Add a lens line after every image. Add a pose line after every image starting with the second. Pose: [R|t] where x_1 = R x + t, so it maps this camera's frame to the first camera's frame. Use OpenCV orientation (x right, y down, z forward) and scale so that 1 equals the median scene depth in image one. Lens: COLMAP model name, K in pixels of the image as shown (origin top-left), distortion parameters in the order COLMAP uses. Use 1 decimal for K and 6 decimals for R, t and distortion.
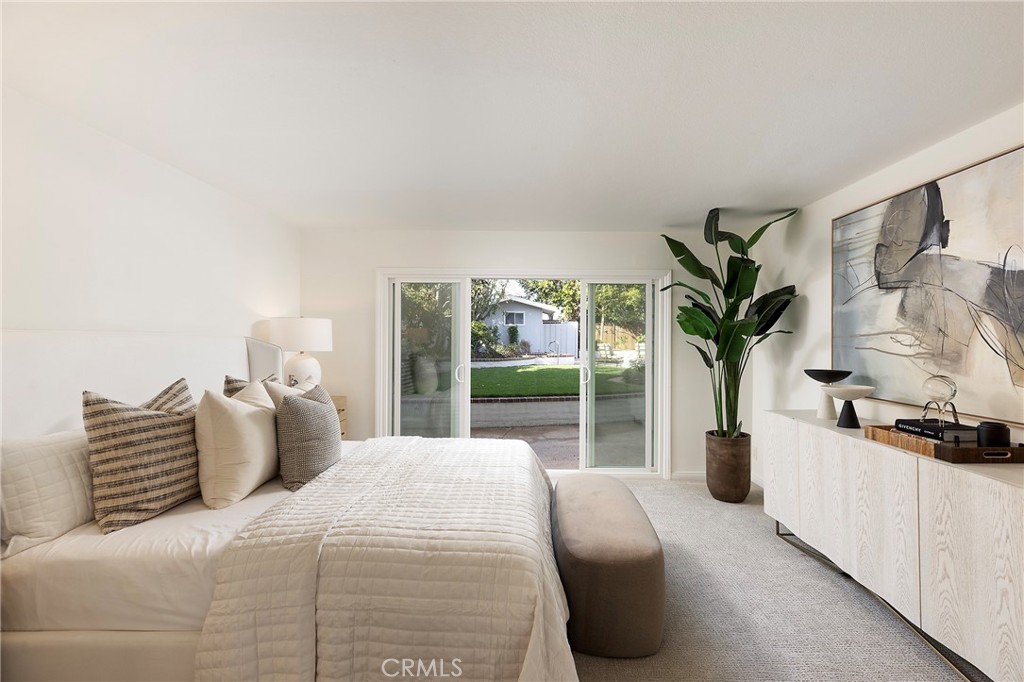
lens RADIAL K [[491.7, 0, 518.2], [0, 491.7, 339.3], [0, 0, 1]] dist [0.004069, 0.001338]
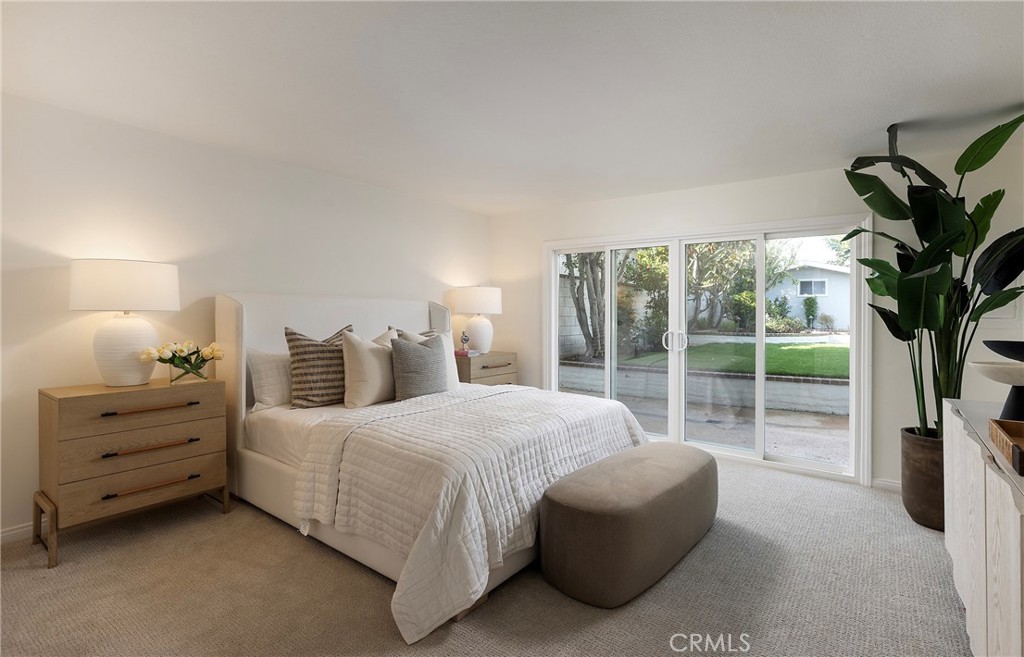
lens RADIAL K [[503.7, 0, 509.4], [0, 503.7, 319.6], [0, 0, 1]] dist [-0.004875, 0.000078]
pose [[0.782997, 0.012917, -0.621891, 0.438120], [-0.008744, 0.999914, 0.009759, 0.027169], [0.621964, -0.002204, 0.783043, 0.047760]]
